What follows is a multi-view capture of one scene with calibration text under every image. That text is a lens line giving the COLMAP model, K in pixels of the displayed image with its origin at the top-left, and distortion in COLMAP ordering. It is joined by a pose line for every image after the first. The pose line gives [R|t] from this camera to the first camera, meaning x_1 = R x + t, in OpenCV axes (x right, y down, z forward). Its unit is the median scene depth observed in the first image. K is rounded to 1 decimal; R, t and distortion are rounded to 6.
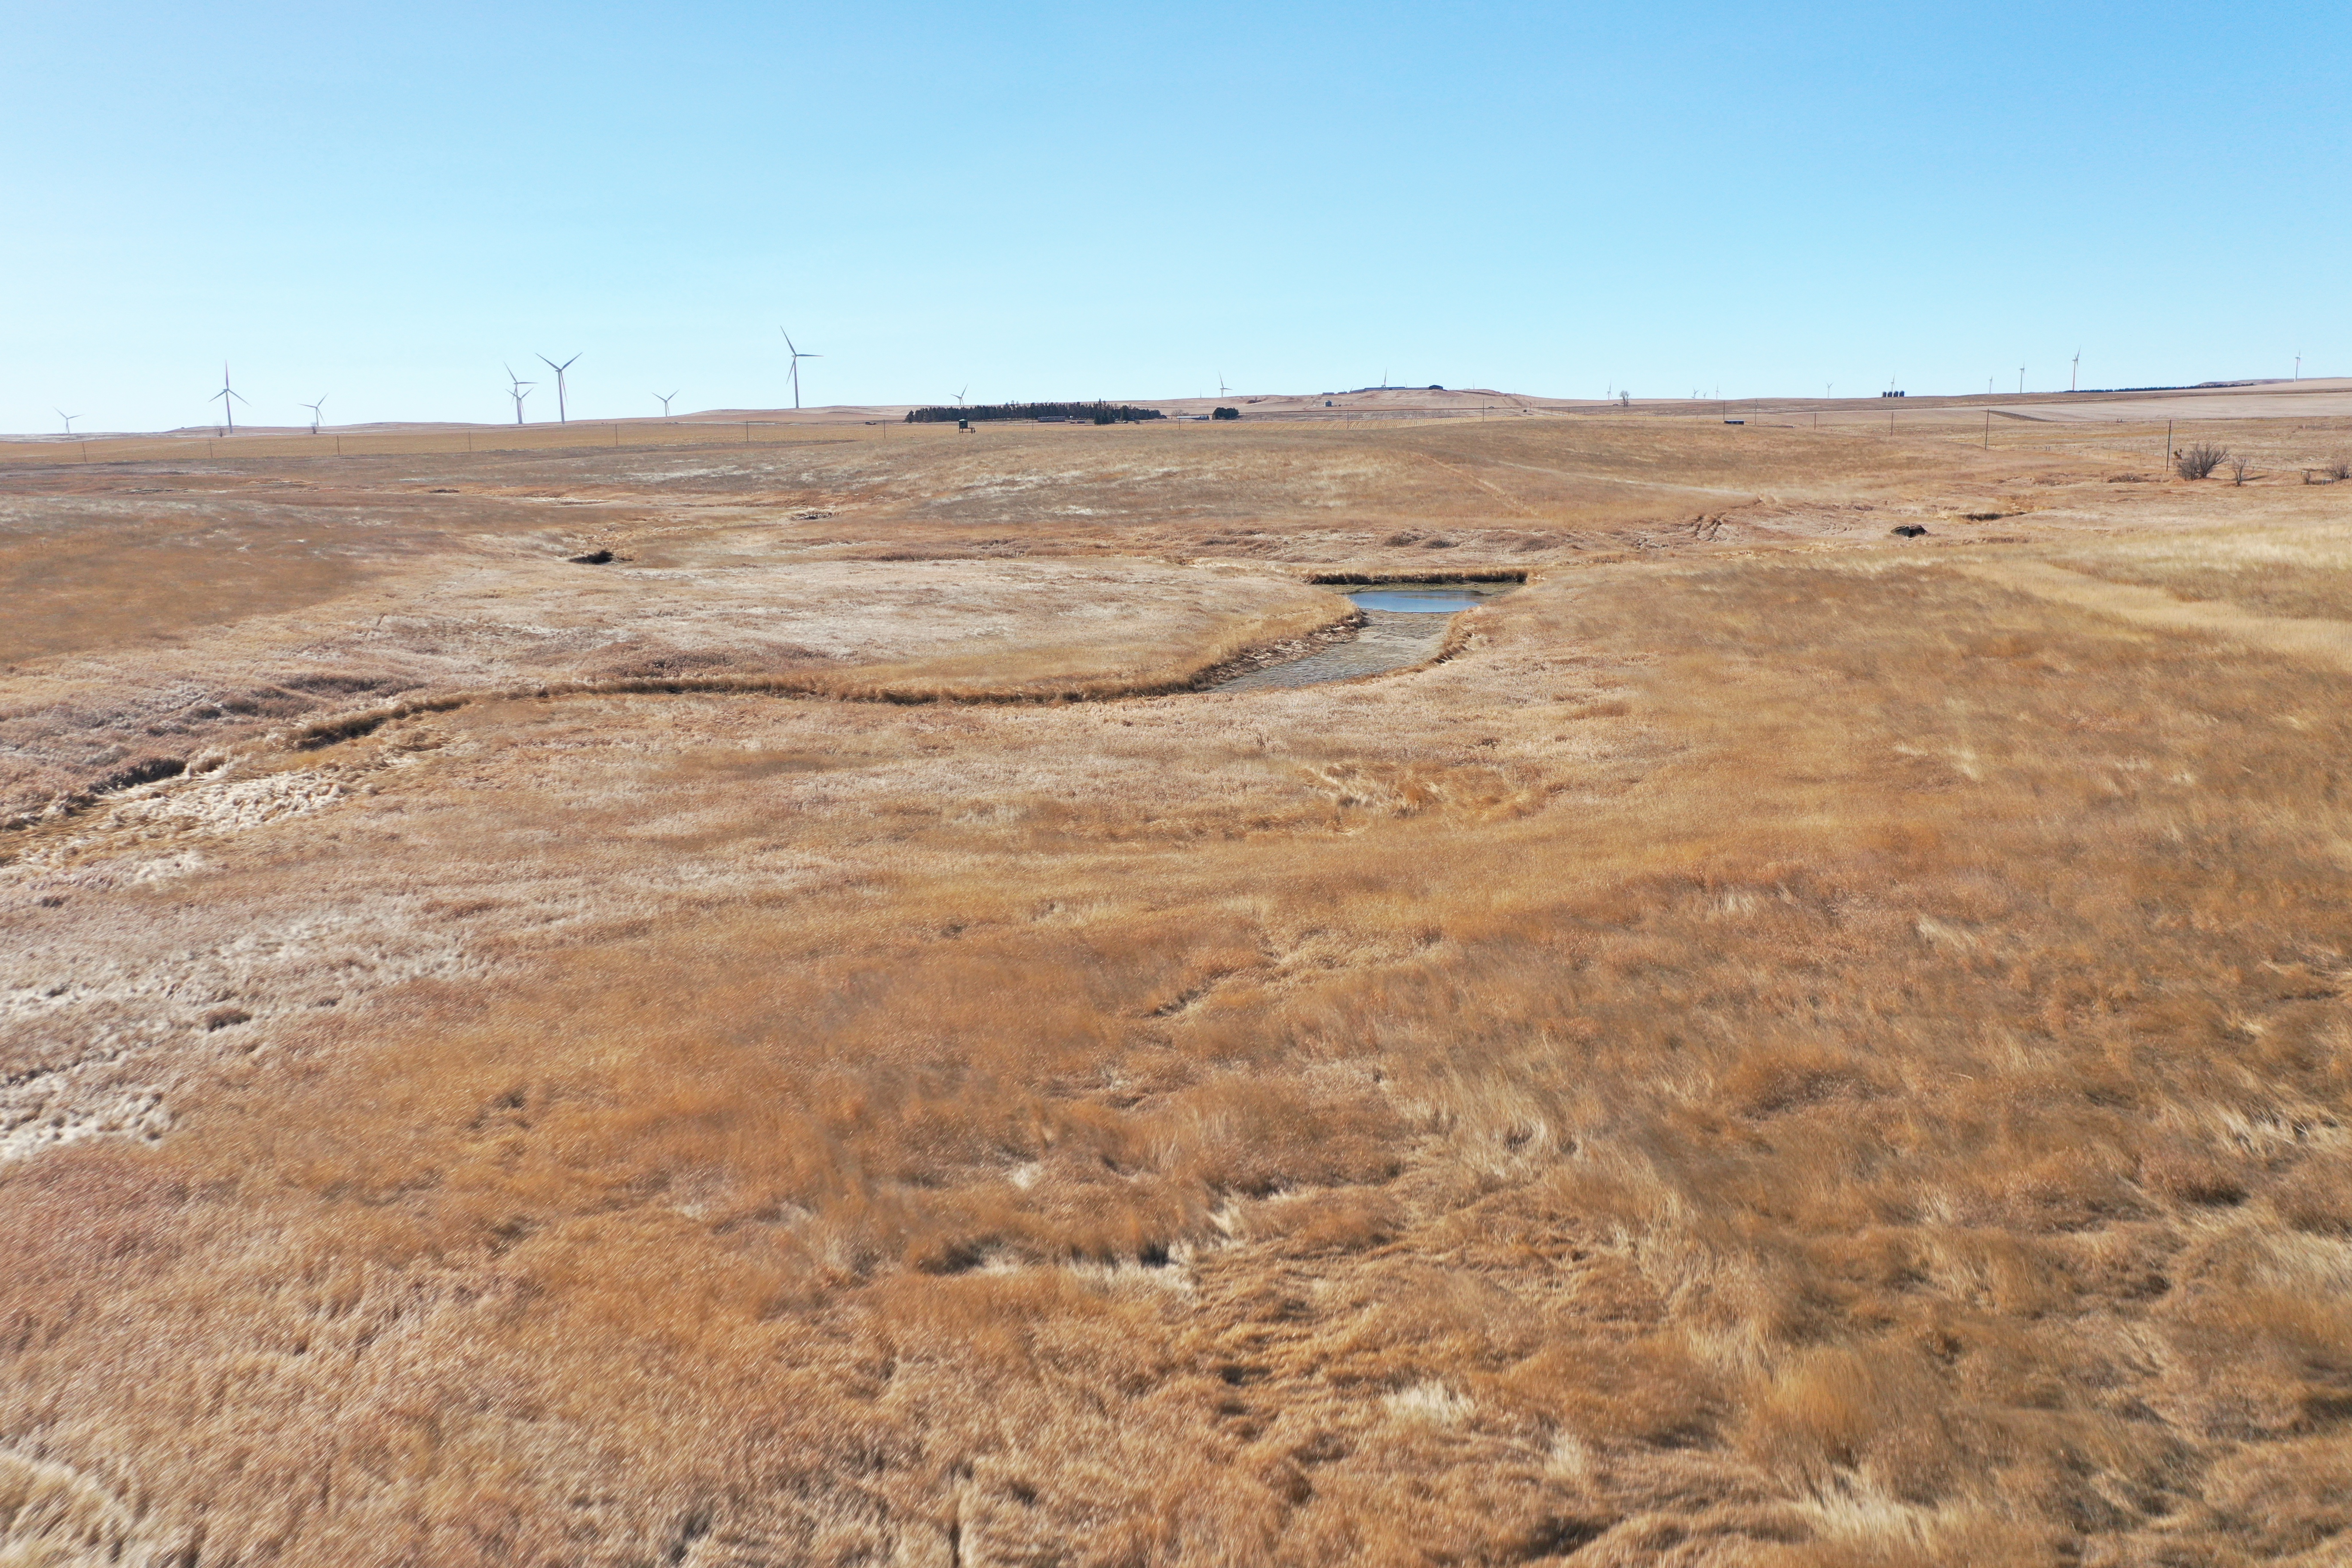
lens RADIAL K [[1871.6, 0, 1171.9], [0, 1871.6, 782.7], [0, 0, 1]] dist [0.010786, 0.012695]
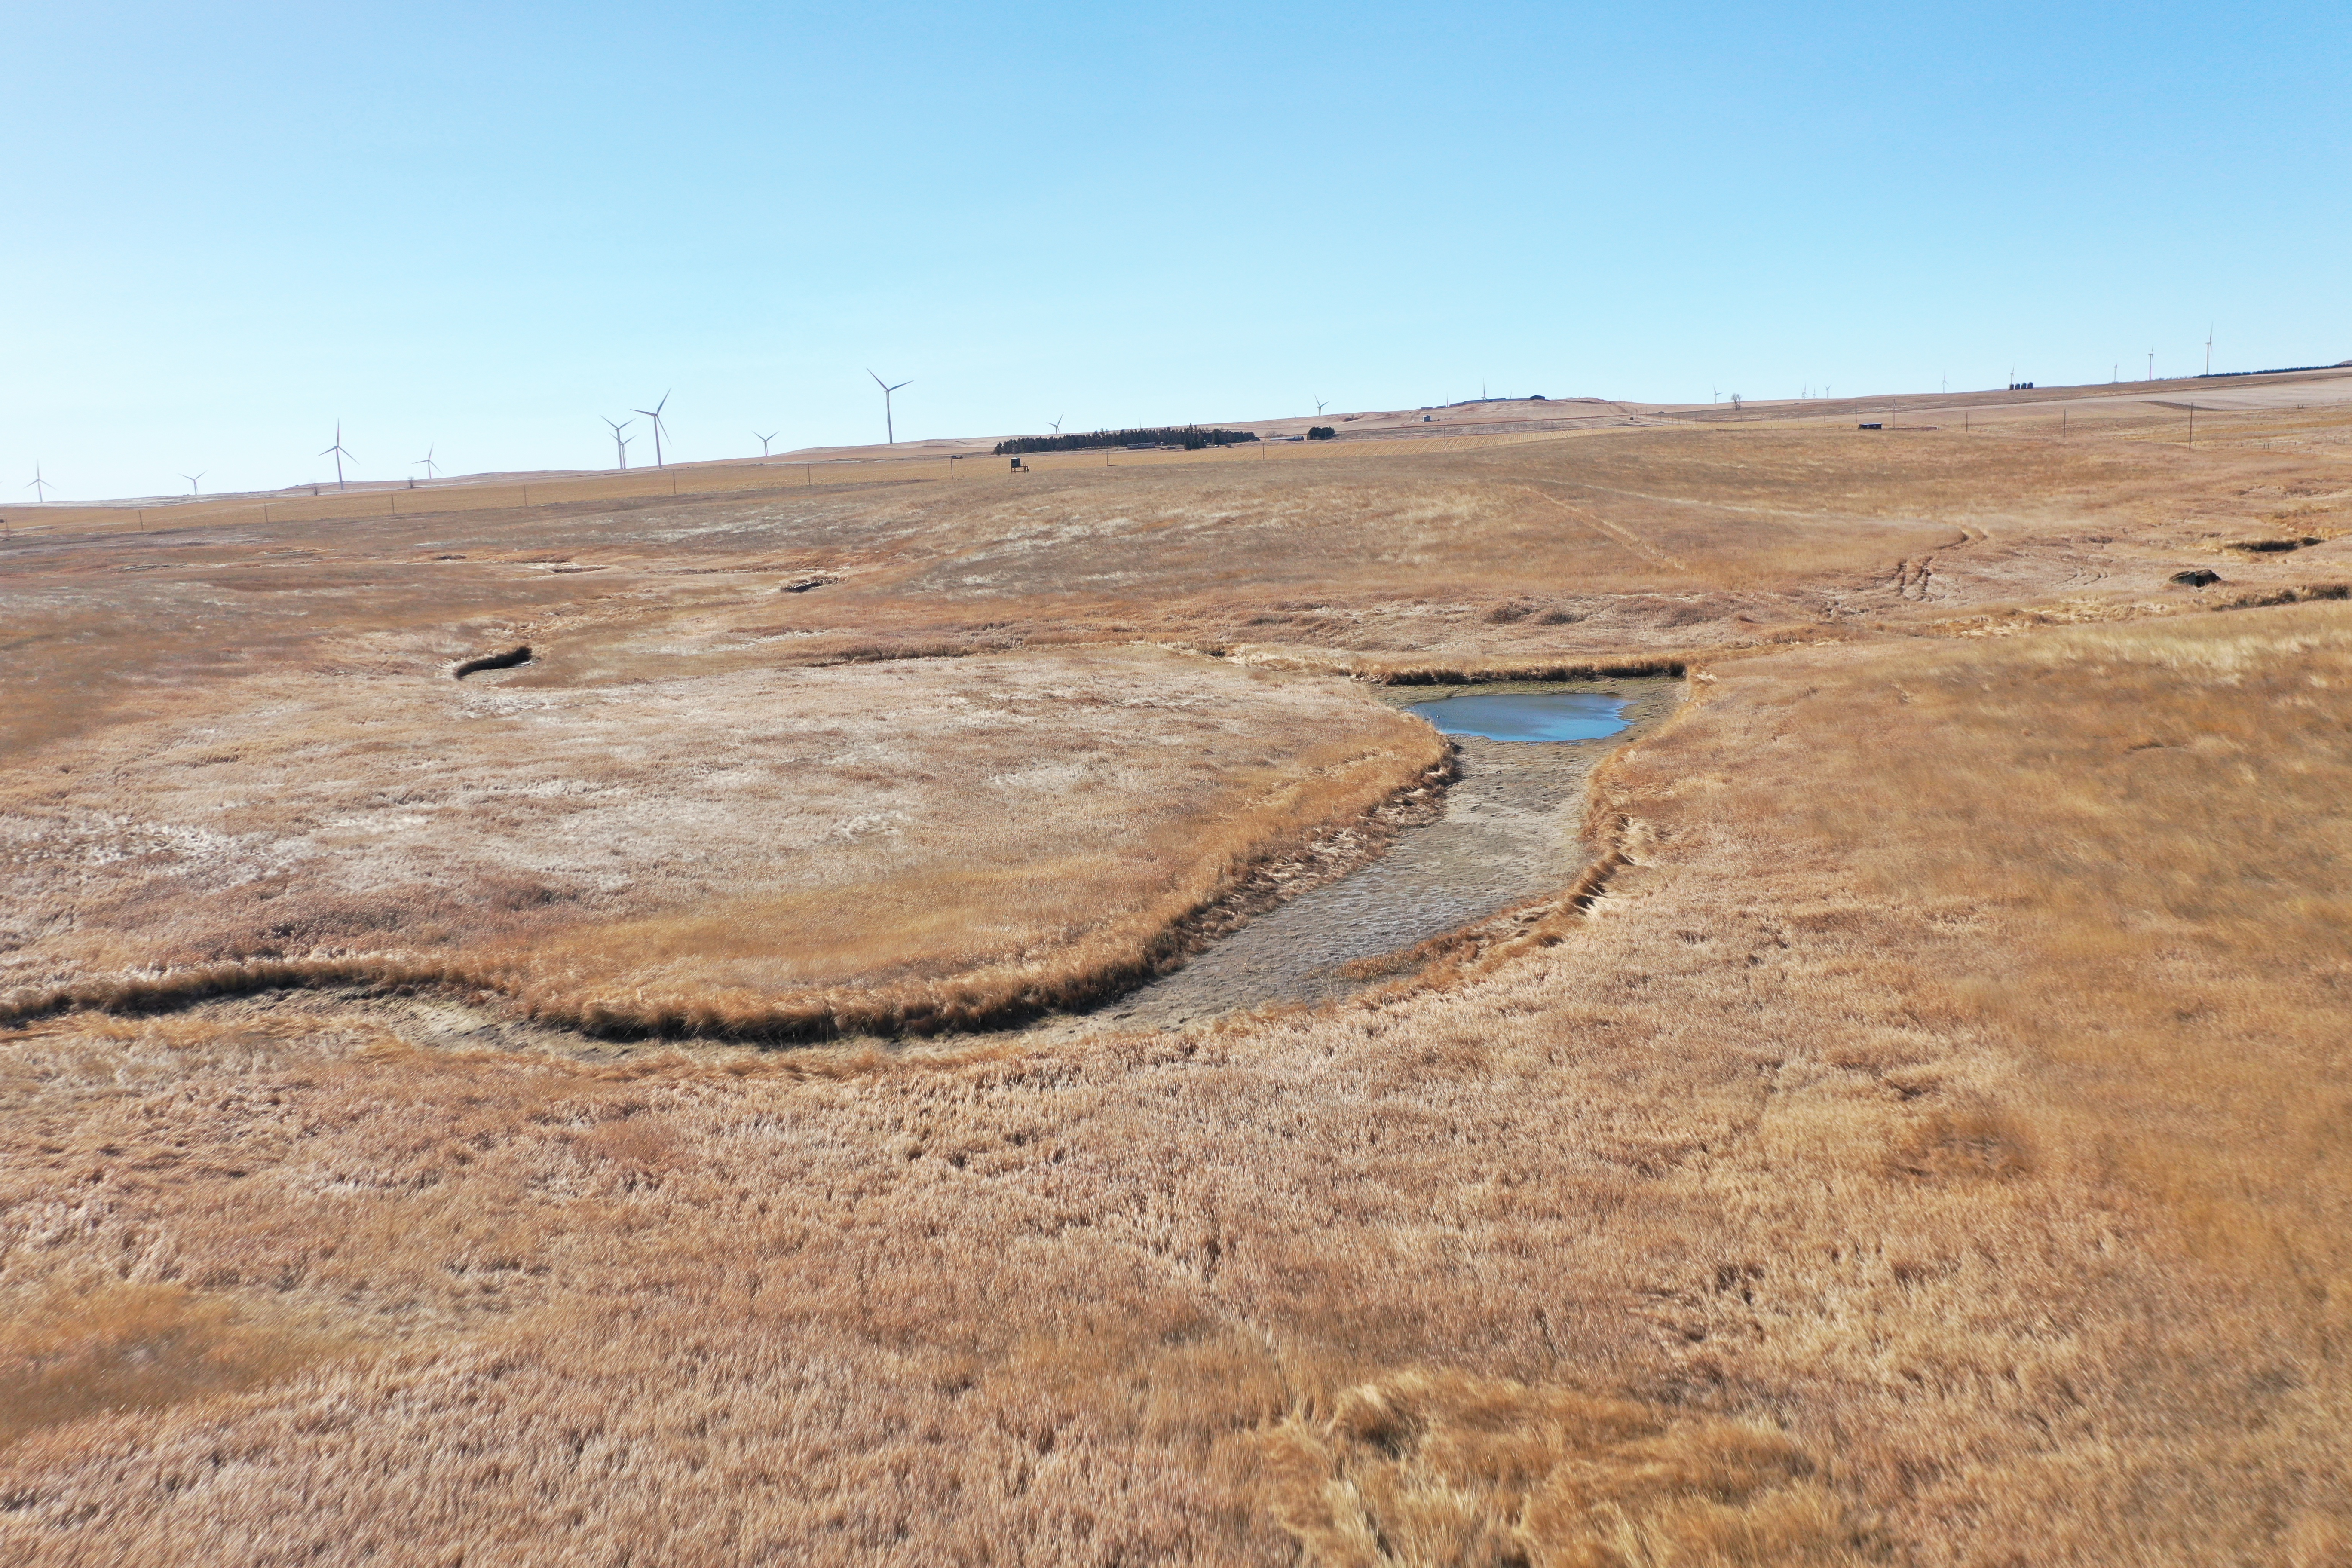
lens RADIAL K [[1871.6, 0, 1171.9], [0, 1871.6, 782.7], [0, 0, 1]] dist [0.010786, 0.012695]
pose [[0.997962, -0.026763, -0.057919, 0.031981], [0.026120, 0.999589, -0.011834, -0.061622], [0.058212, 0.010297, 0.998251, 0.260830]]
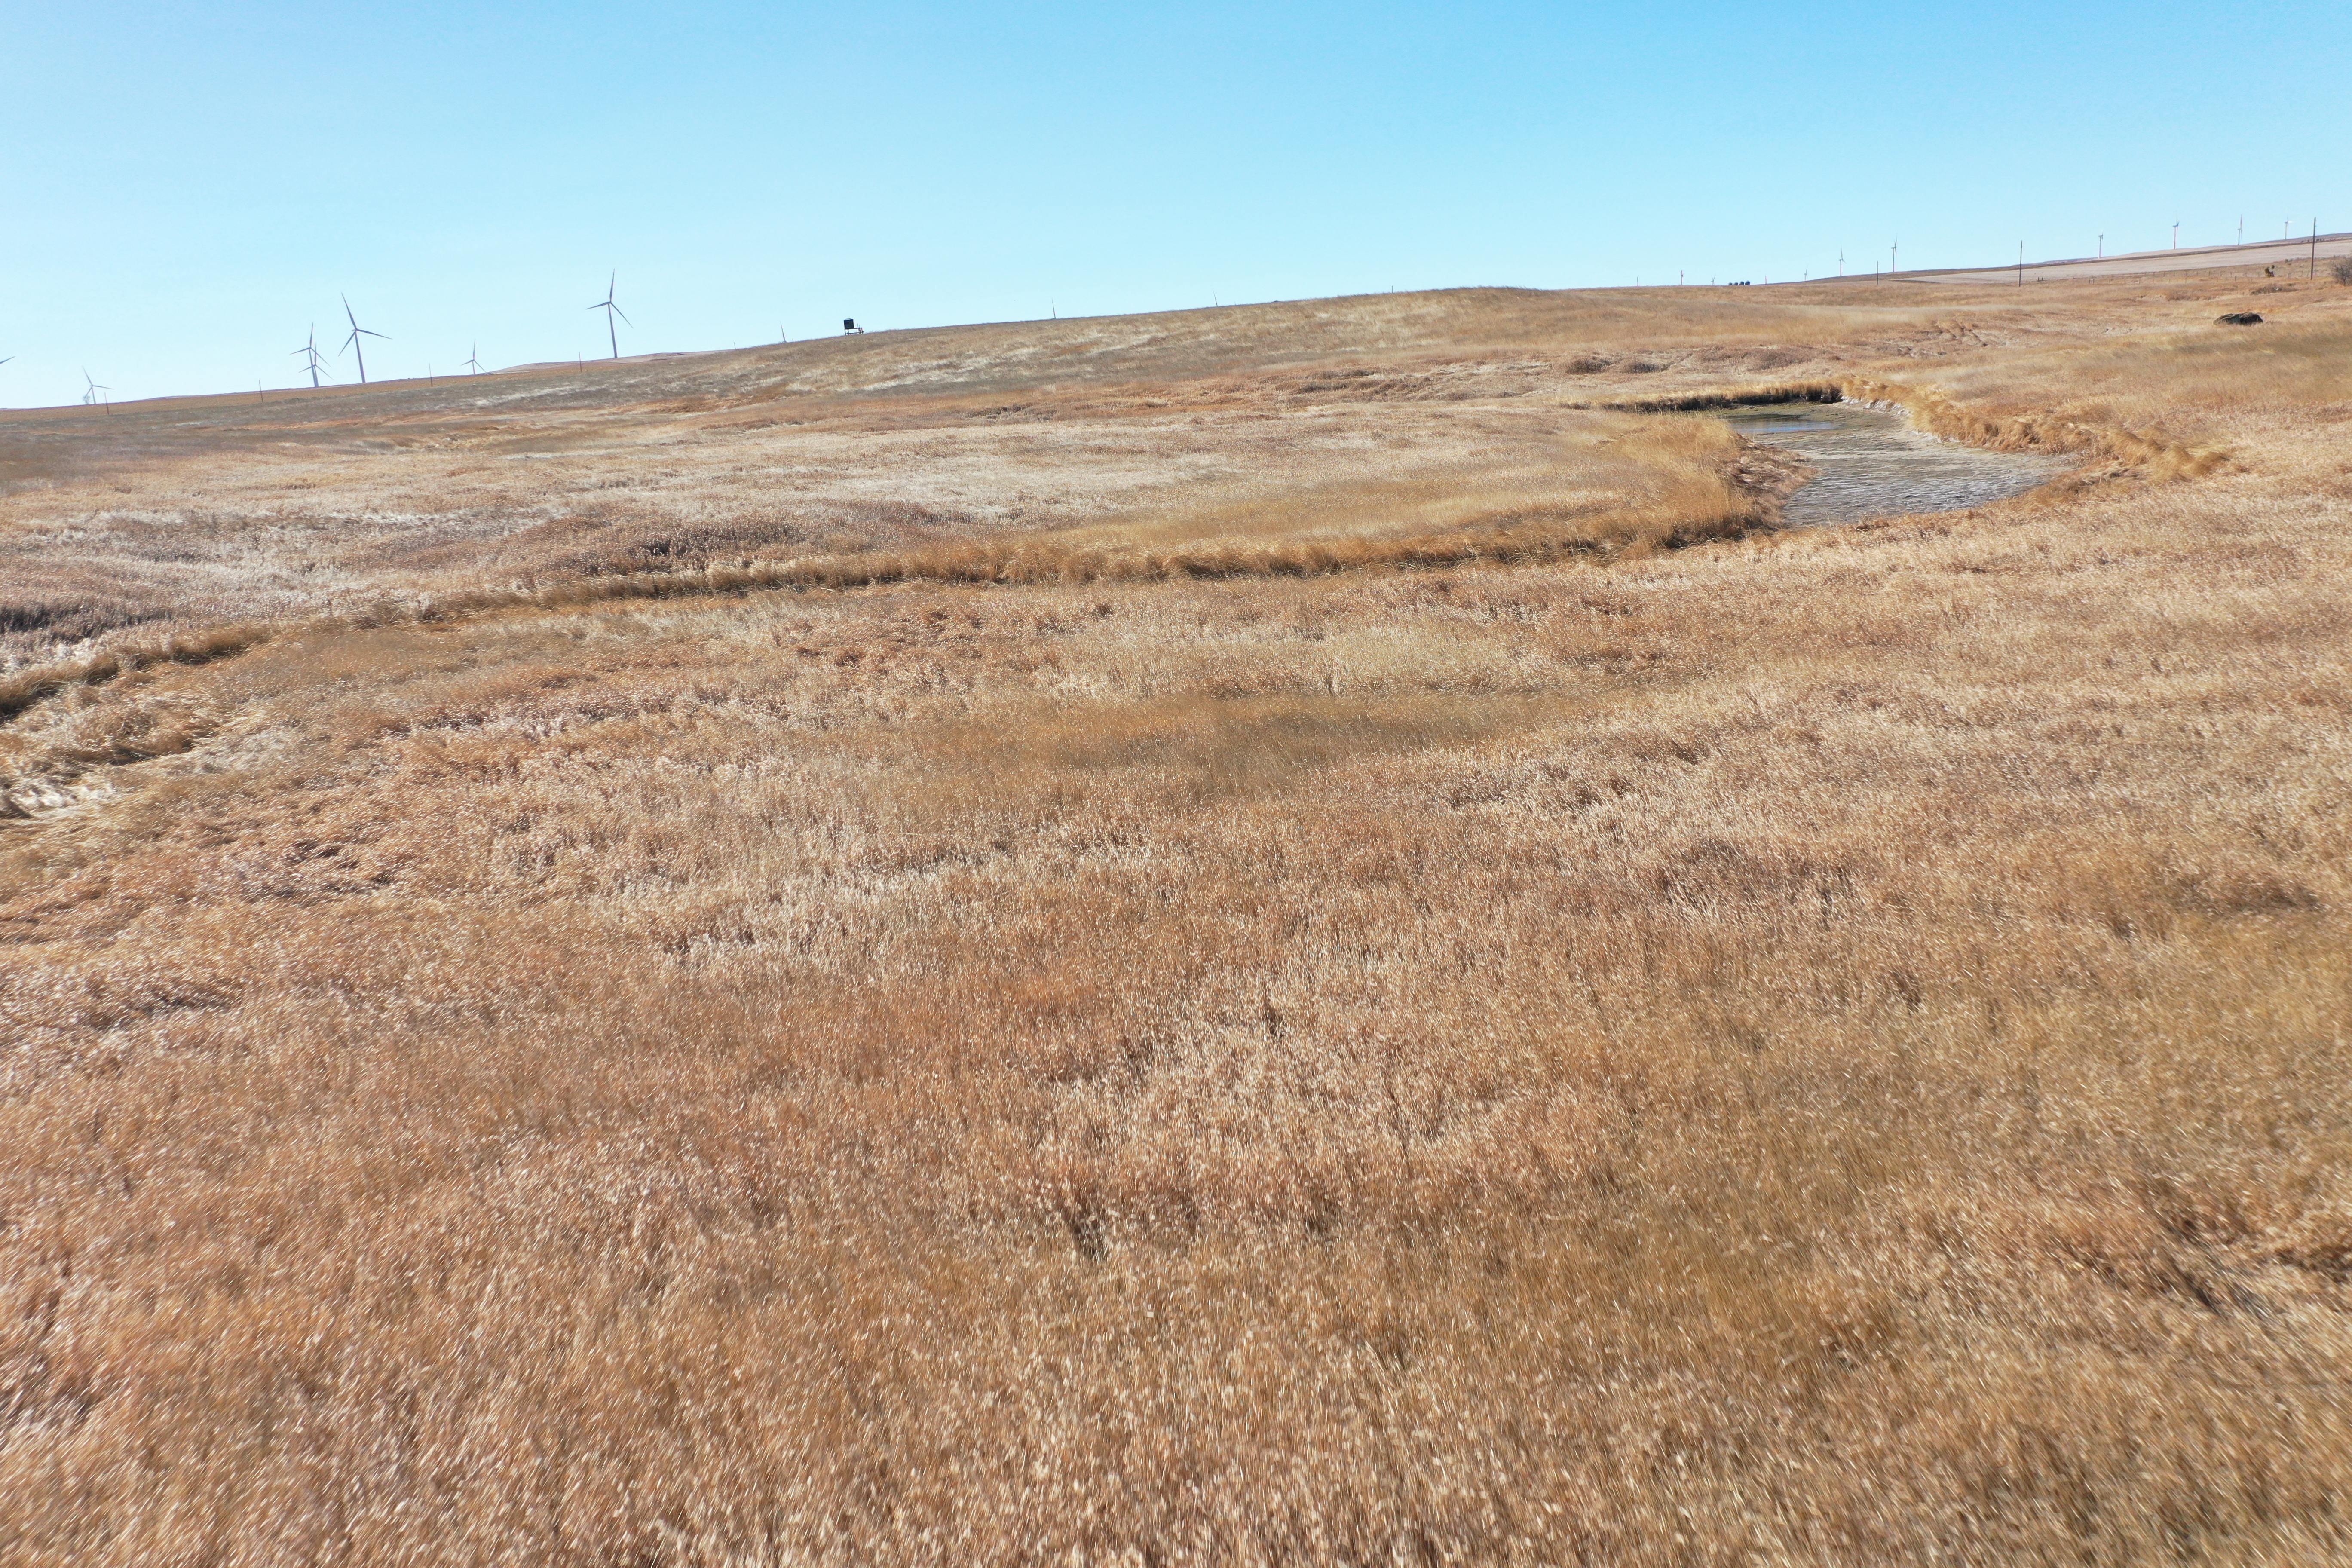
lens RADIAL K [[1871.6, 0, 1171.9], [0, 1871.6, 782.7], [0, 0, 1]] dist [0.010786, 0.012695]
pose [[0.994586, -0.069011, 0.077699, -0.115331], [0.066313, 0.997120, 0.036788, -0.006592], [-0.080014, -0.031436, 0.996298, 0.312890]]
